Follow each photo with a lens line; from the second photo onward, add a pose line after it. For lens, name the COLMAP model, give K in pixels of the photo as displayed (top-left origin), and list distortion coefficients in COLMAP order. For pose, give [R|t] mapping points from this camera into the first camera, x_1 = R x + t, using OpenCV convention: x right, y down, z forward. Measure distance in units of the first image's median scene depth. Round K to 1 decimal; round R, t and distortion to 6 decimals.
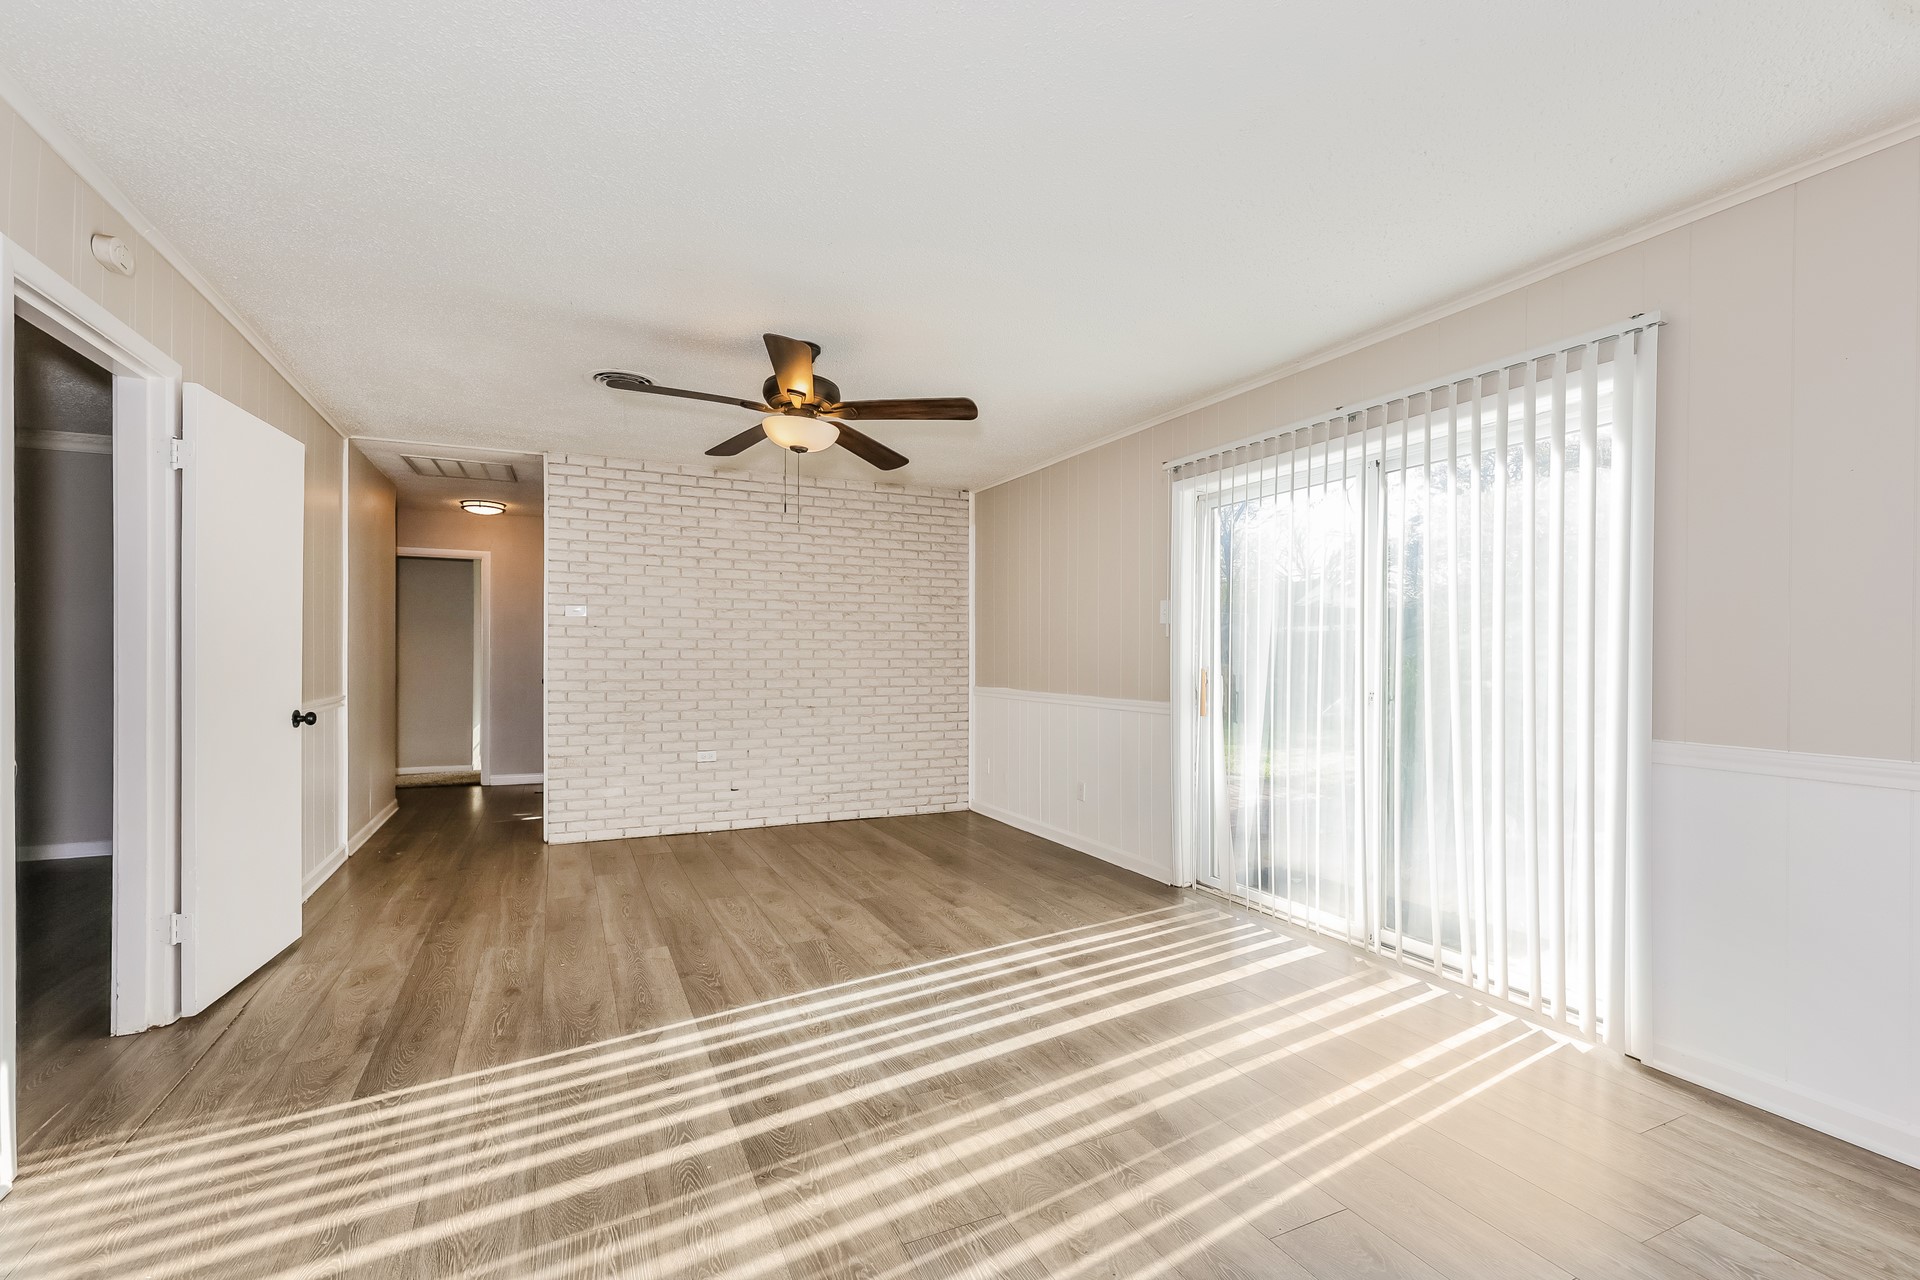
lens RADIAL K [[771.7, 0, 959.5], [0, 771.7, 648.9], [0, 0, 1]] dist [0.003201, -0.000047]
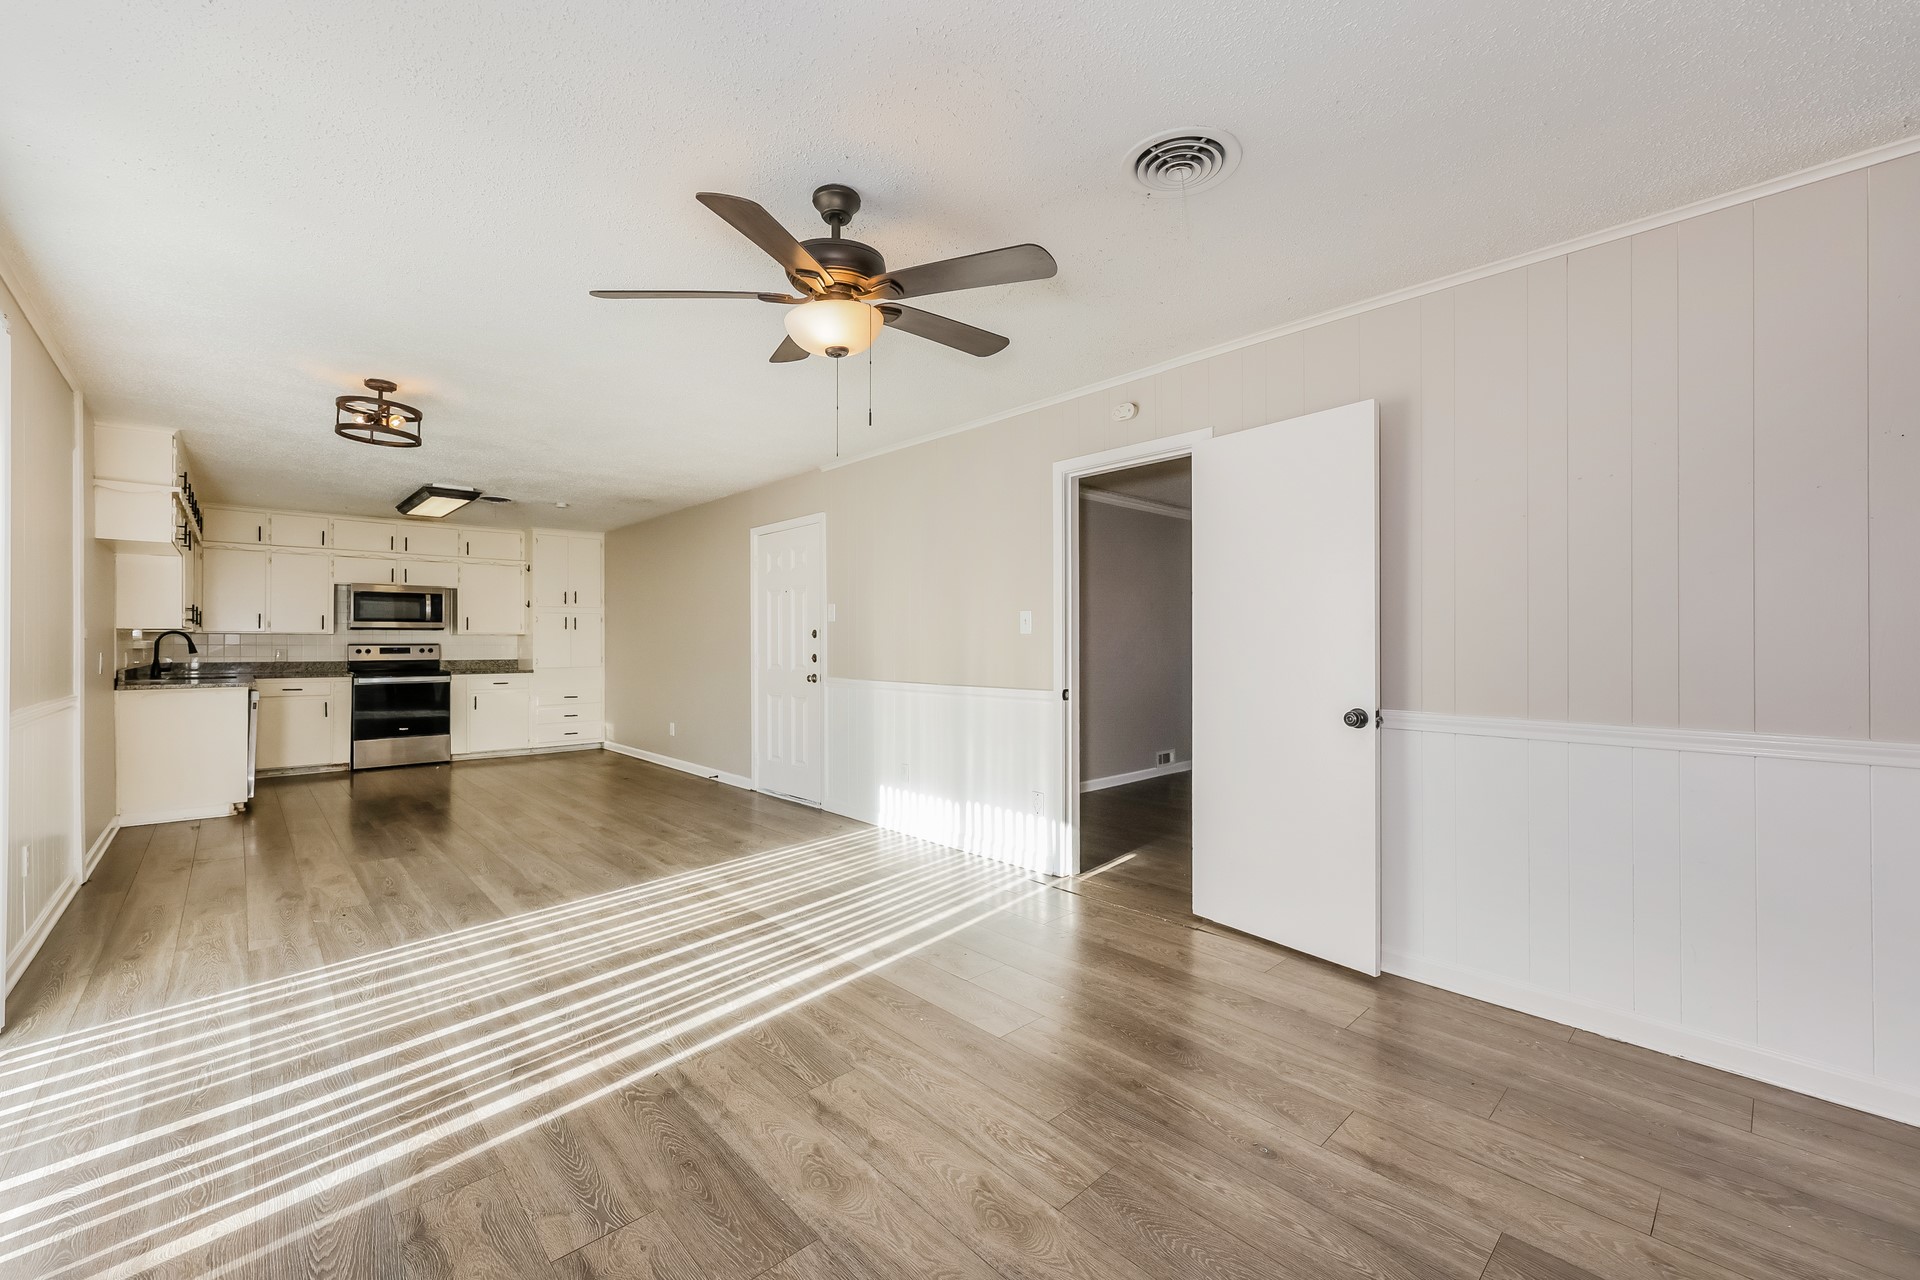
lens RADIAL K [[771.7, 0, 953.3], [0, 771.7, 639.7], [0, 0, 1]] dist [0.003201, -0.000047]
pose [[-0.954388, -0.004722, -0.298532, -0.102729], [-0.001625, 0.999942, -0.010622, -0.028414], [0.298565, -0.009652, -0.954341, 2.046705]]
